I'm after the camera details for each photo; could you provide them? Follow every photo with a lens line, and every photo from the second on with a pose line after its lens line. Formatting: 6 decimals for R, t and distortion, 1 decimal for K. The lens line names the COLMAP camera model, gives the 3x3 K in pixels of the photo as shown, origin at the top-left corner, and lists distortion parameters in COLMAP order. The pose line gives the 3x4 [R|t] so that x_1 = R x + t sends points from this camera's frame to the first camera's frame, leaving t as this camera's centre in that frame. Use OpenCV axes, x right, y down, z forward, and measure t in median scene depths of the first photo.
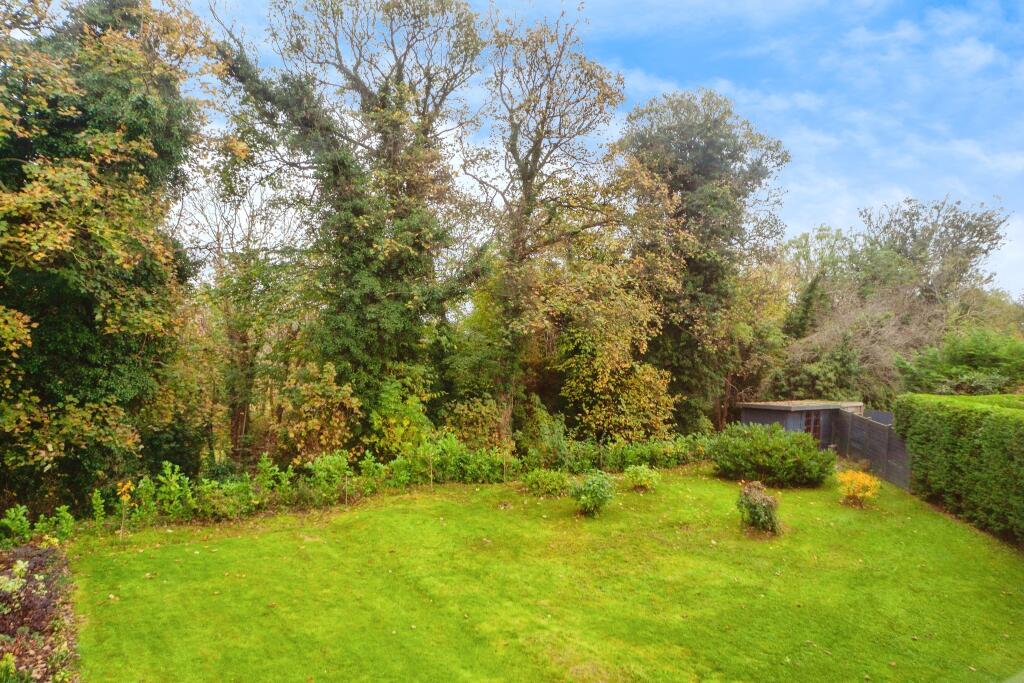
lens RADIAL K [[705.8, 0, 518.3], [0, 705.8, 370.0], [0, 0, 1]] dist [0.001950, 0.000044]
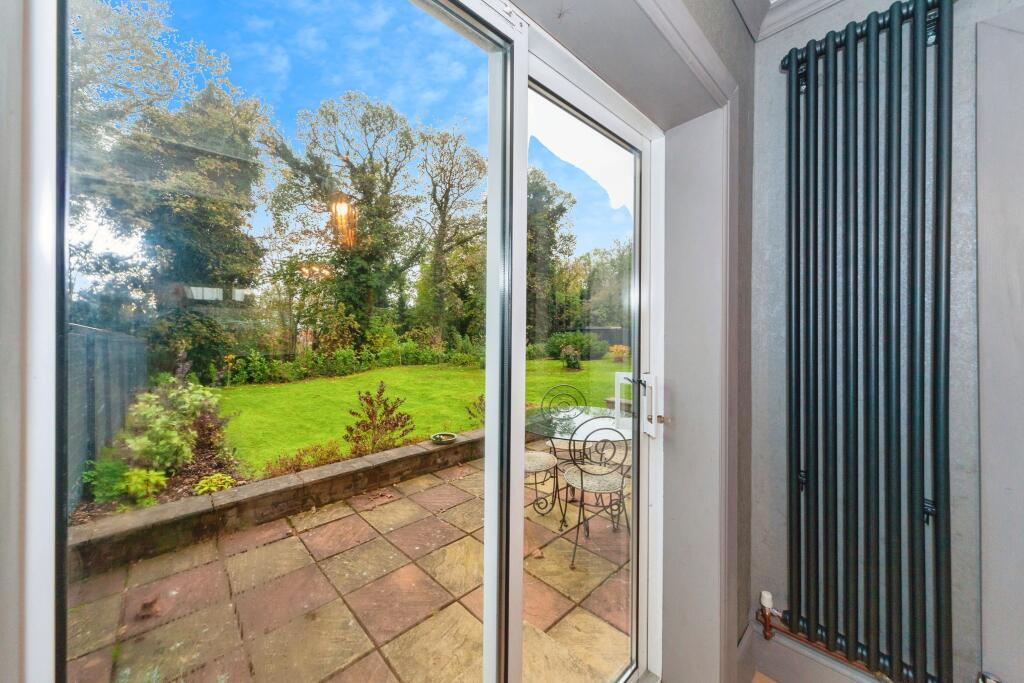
lens RADIAL K [[381.5, 0, 482.0], [0, 381.5, 328.3], [0, 0, 1]] dist [0.005436, -0.000006]
pose [[0.993026, -0.064398, 0.098752, -0.003347], [0.068679, 0.996813, -0.040578, 0.108958], [-0.095824, 0.047077, 0.994284, -0.024398]]
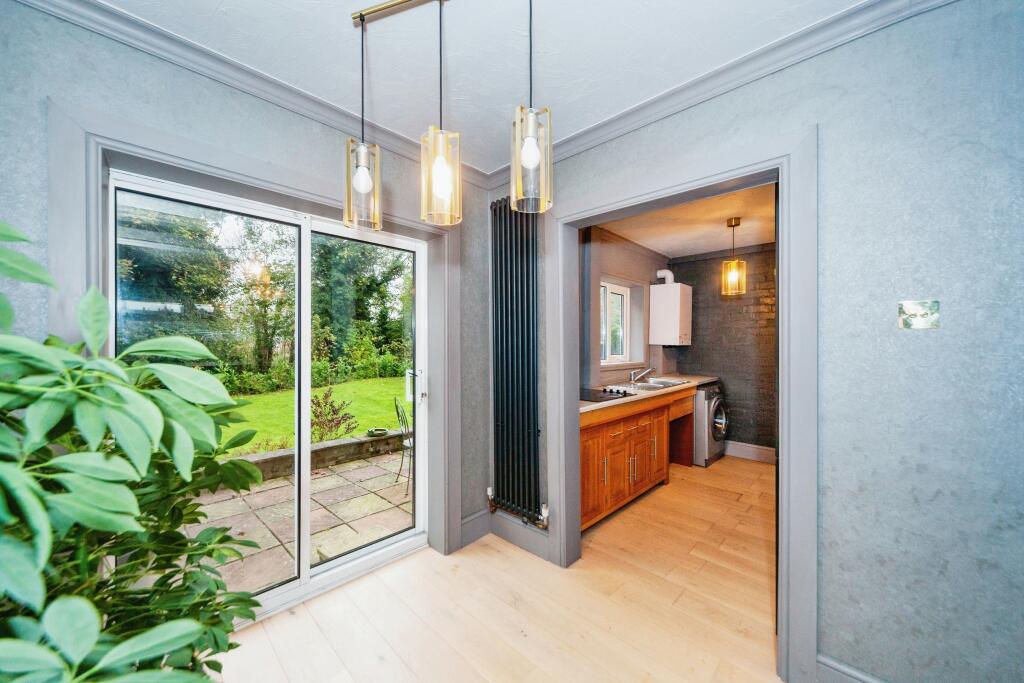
lens RADIAL K [[381.5, 0, 511.1], [0, 381.5, 348.8], [0, 0, 1]] dist [0.005436, -0.000006]
pose [[0.978830, -0.059237, 0.195916, 0.028860], [0.063379, 0.997878, -0.014938, 0.111995], [-0.194616, 0.027039, 0.980507, -0.075914]]
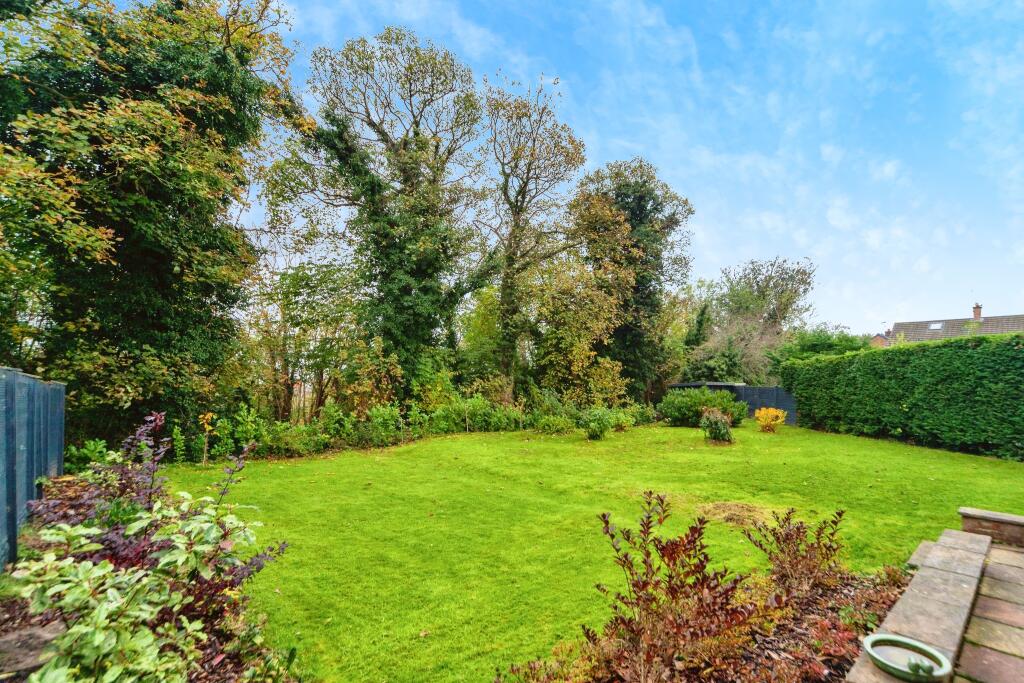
lens RADIAL K [[497.0, 0, 570.0], [0, 497.0, 384.3], [0, 0, 1]] dist [0.002992, -0.002261]
pose [[0.984154, -0.042781, 0.172080, -0.078740], [0.048812, 0.998328, -0.030971, 0.103241], [-0.170467, 0.038879, 0.984596, 0.080091]]
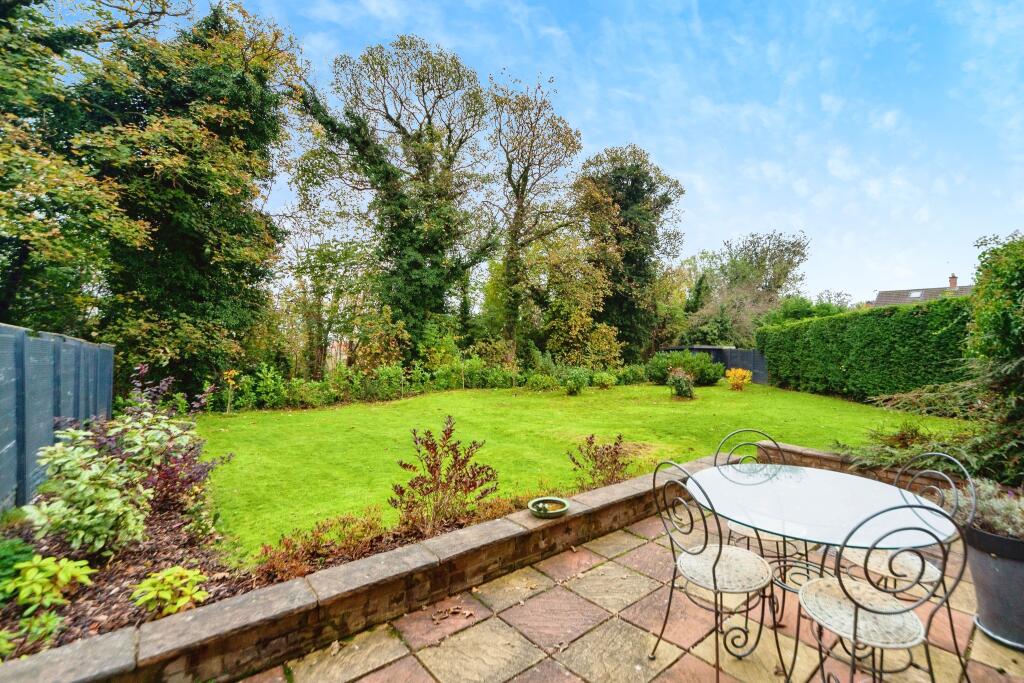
lens RADIAL K [[464.0, 0, 585.3], [0, 464.0, 344.0], [0, 0, 1]] dist [0.002726, -0.002278]
pose [[0.987470, -0.039449, 0.152794, -0.015423], [0.045974, 0.998165, -0.039404, 0.108750], [-0.150959, 0.045935, 0.987472, 0.016098]]
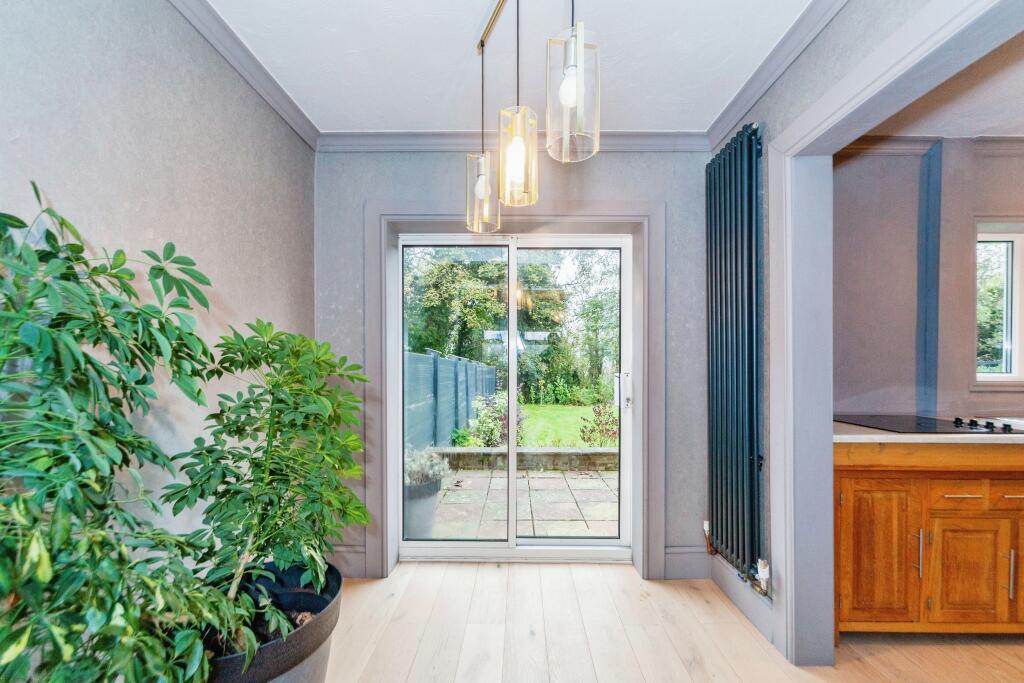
lens RADIAL K [[381.5, 0, 507.9], [0, 381.5, 371.8], [0, 0, 1]] dist [0.005436, -0.000006]
pose [[0.815337, -0.044533, -0.577271, 0.055746], [0.020313, 0.998624, -0.048348, 0.118198], [0.578630, 0.027694, 0.815120, -0.066571]]
